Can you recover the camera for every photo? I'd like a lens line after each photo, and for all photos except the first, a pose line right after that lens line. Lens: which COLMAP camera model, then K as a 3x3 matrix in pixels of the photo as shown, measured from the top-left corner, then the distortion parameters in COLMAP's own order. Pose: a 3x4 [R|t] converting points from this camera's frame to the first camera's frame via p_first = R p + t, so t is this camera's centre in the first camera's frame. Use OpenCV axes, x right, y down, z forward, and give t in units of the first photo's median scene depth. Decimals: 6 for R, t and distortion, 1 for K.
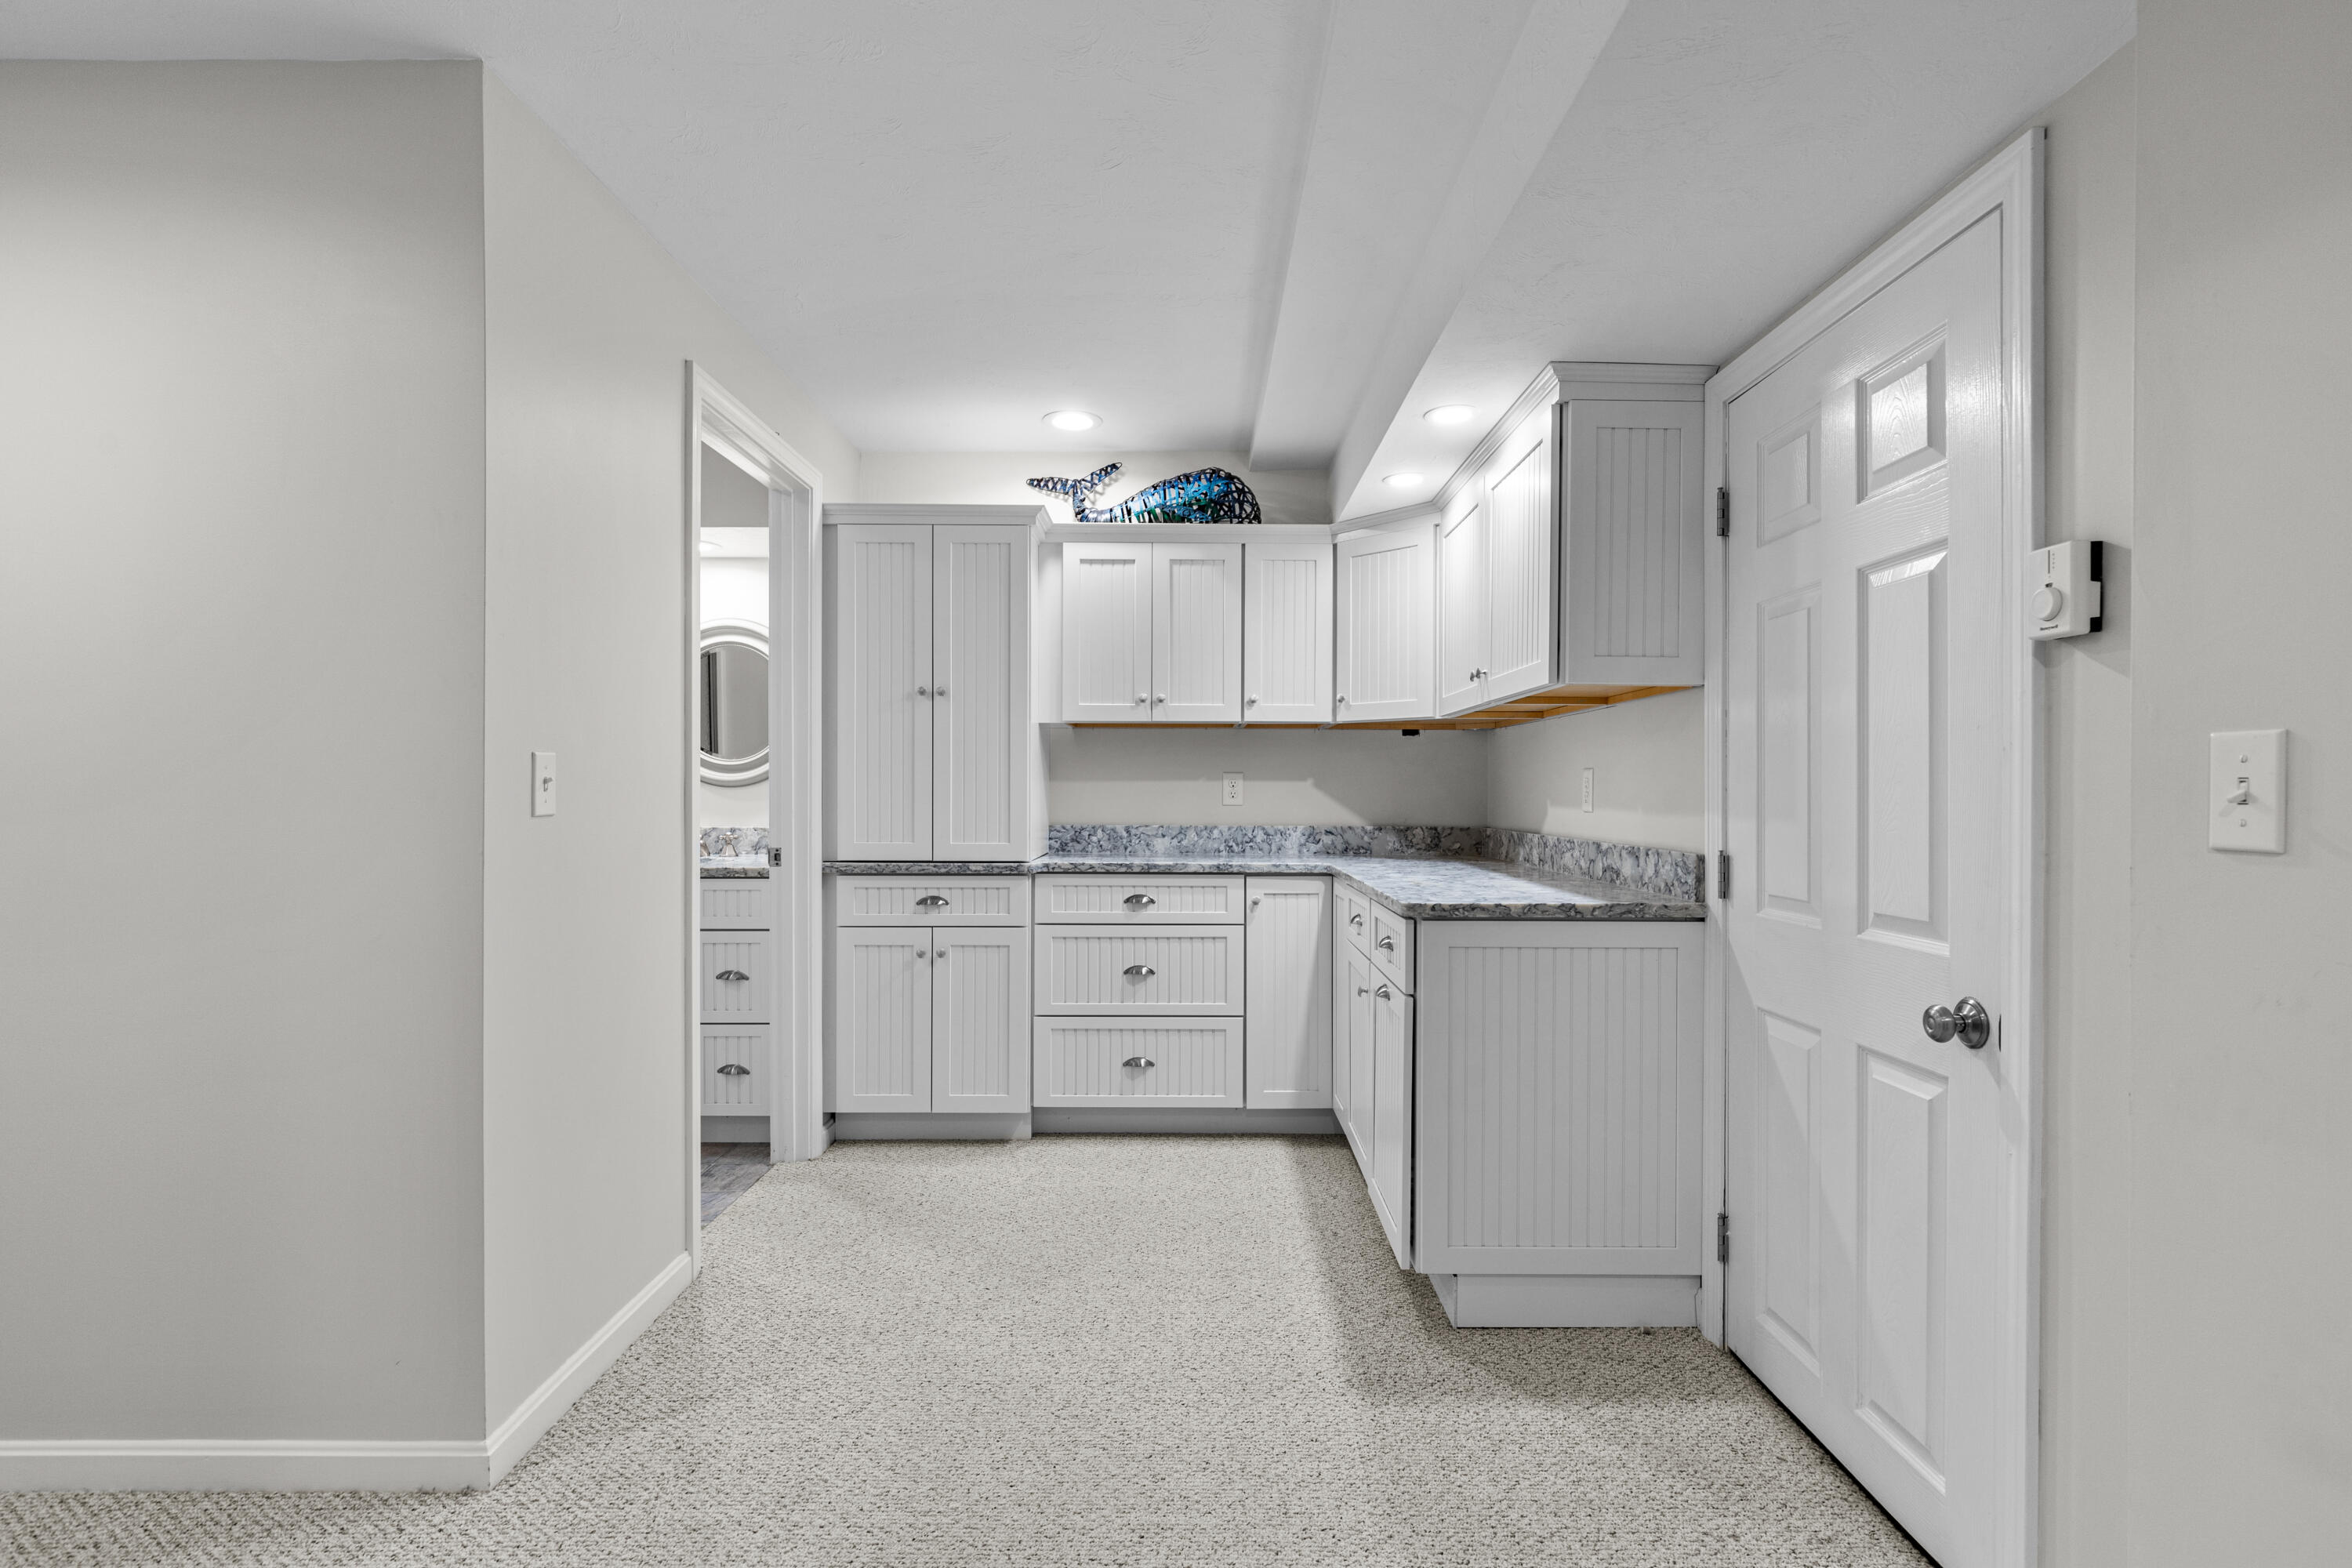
lens RADIAL K [[1099.4, 0, 1244.4], [0, 1099.4, 787.3], [0, 0, 1]] dist [-0.004184, -0.000327]
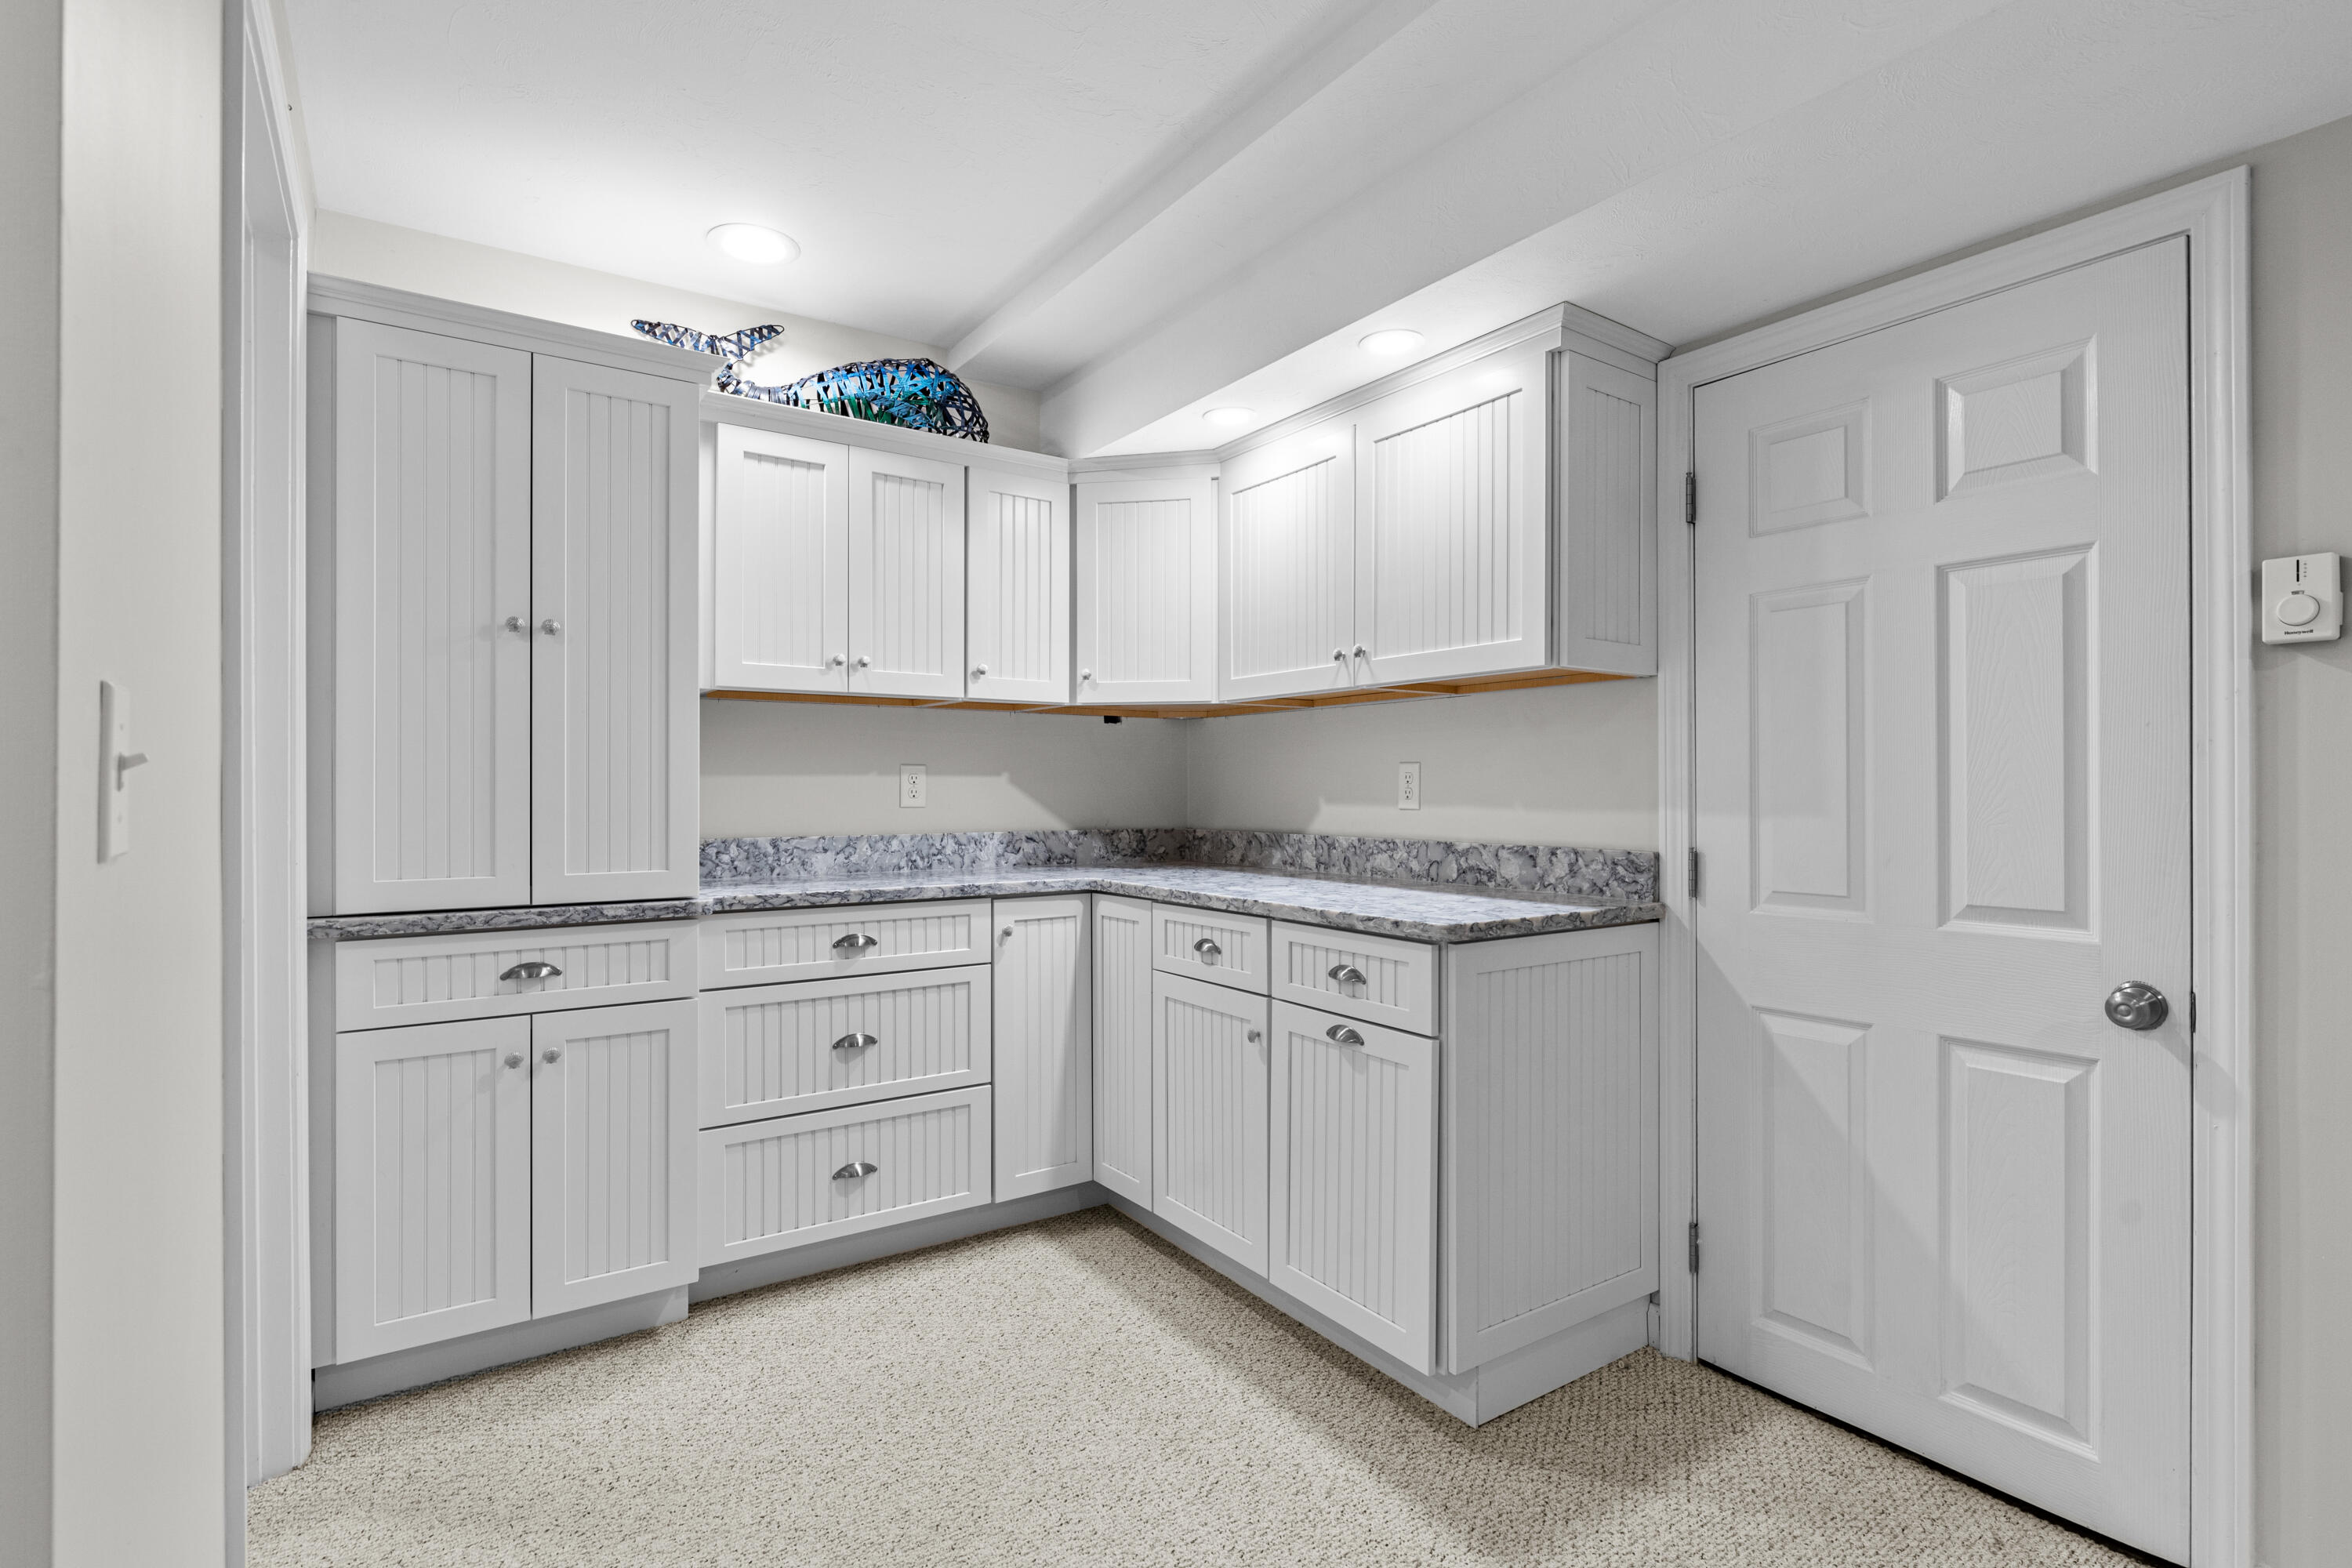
lens RADIAL K [[1099.4, 0, 1174.6], [0, 1099.4, 782.5], [0, 0, 1]] dist [-0.004184, -0.000327]
pose [[0.834839, -0.000551, 0.550494, -0.322253], [0.001642, 0.999998, -0.001490, 0.000672], [-0.550492, 0.002148, 0.834837, 0.298341]]
